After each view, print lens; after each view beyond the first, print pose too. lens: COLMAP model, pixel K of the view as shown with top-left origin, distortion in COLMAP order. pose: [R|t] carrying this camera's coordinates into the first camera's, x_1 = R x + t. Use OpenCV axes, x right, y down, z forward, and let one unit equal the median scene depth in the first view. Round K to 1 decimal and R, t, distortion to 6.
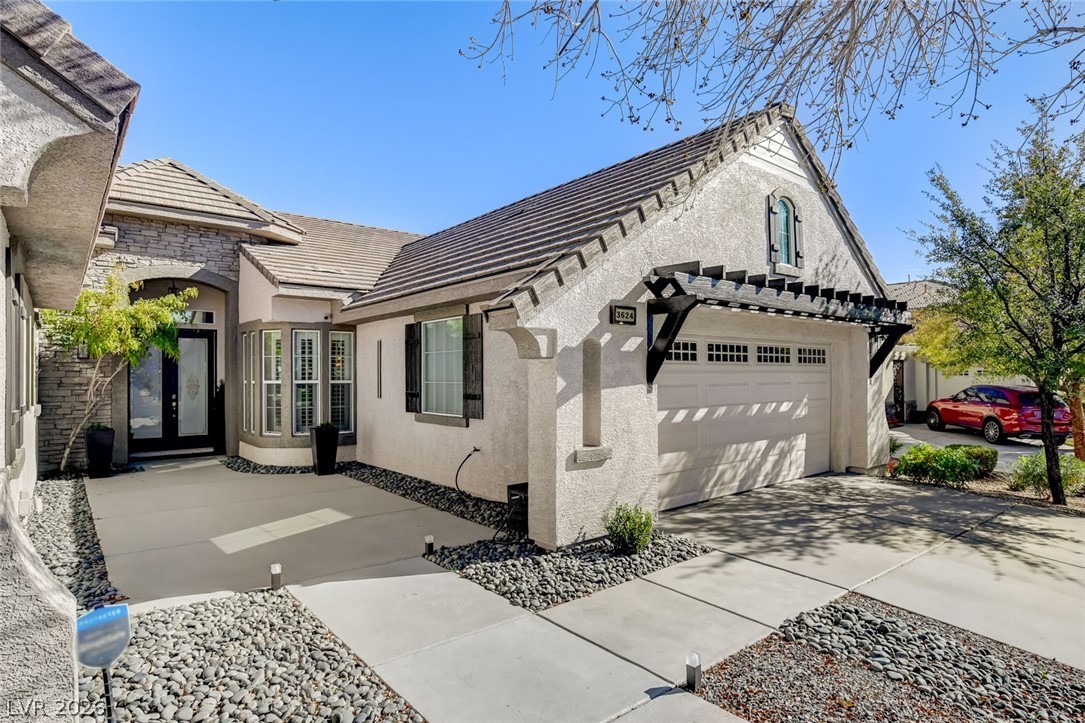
lens RADIAL K [[588.7, 0, 537.3], [0, 588.7, 373.1], [0, 0, 1]] dist [-0.017835, -0.000242]
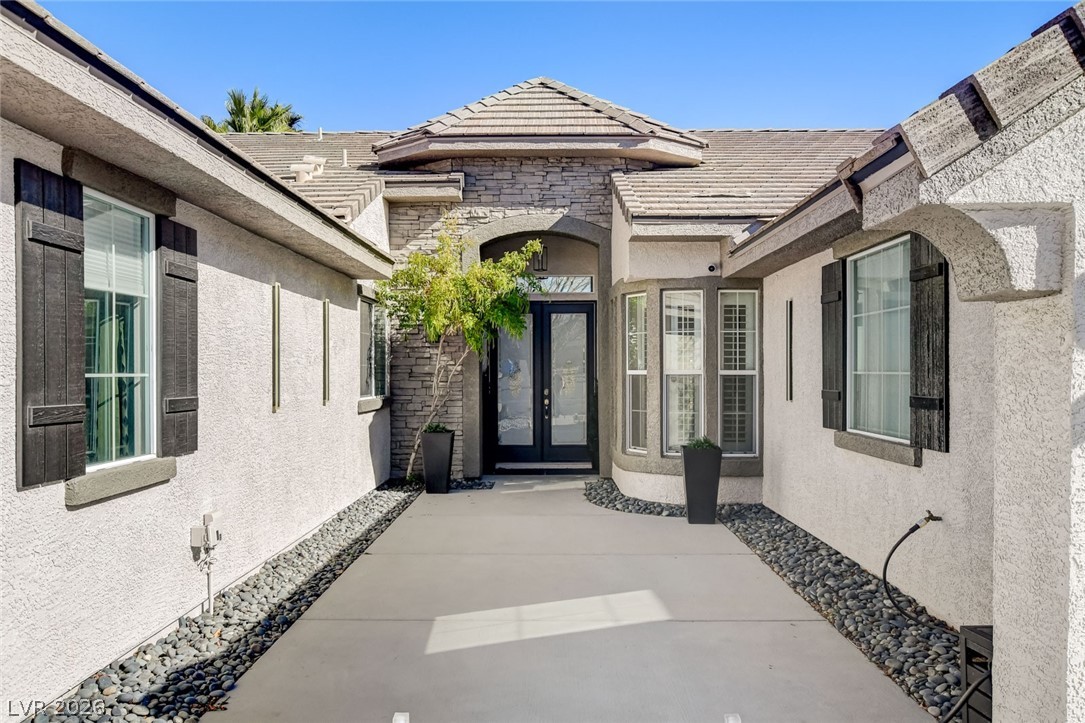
lens RADIAL K [[801.4, 0, 542.3], [0, 801.4, 375.4], [0, 0, 1]] dist [-0.024376, 0.002932]
pose [[0.765978, 0.005679, -0.642842, 0.048628], [0.002956, 0.999919, 0.012356, 0.007766], [0.642860, -0.011365, 0.765899, 0.252358]]
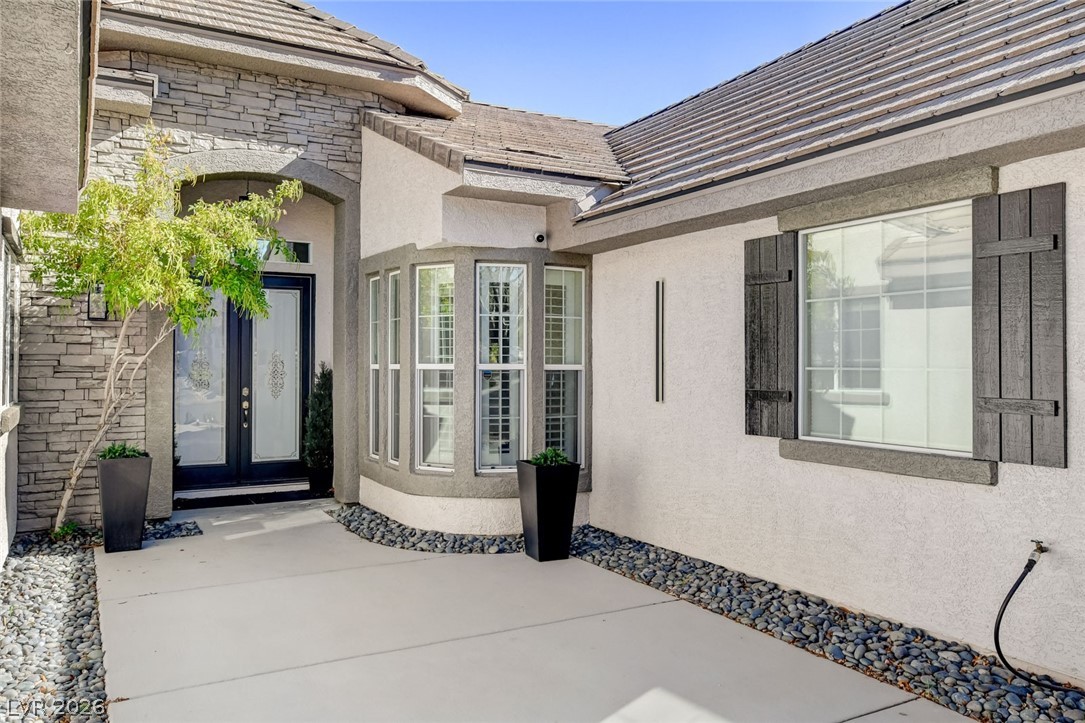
lens RADIAL K [[807.1, 0, 539.3], [0, 807.1, 354.7], [0, 0, 1]] dist [0.000712, 0.011362]
pose [[0.985570, 0.004223, -0.169216, -0.256742], [-0.005203, 0.999972, -0.005351, 0.008853], [0.169189, 0.006154, 0.985564, 0.340775]]
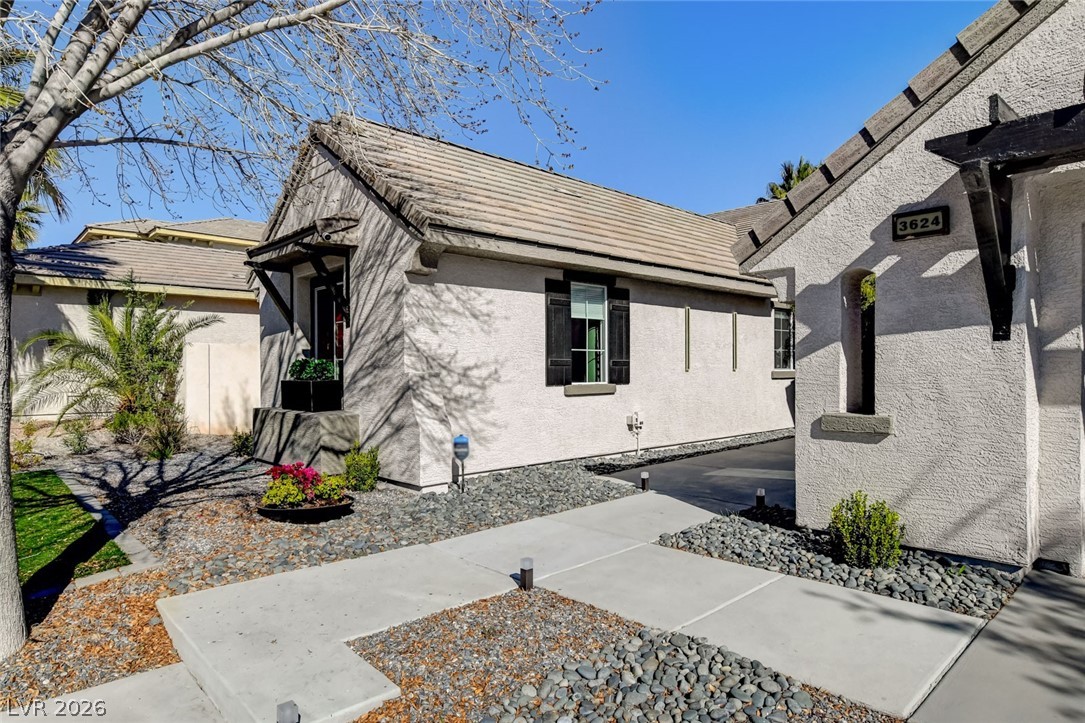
lens RADIAL K [[644.2, 0, 544.4], [0, 644.2, 365.4], [0, 0, 1]] dist [-0.009055, -0.000954]
pose [[0.058853, -0.002030, -0.998265, 0.501368], [0.012012, 0.999927, -0.001326, 0.033995], [0.998194, -0.011913, 0.058873, 0.315008]]
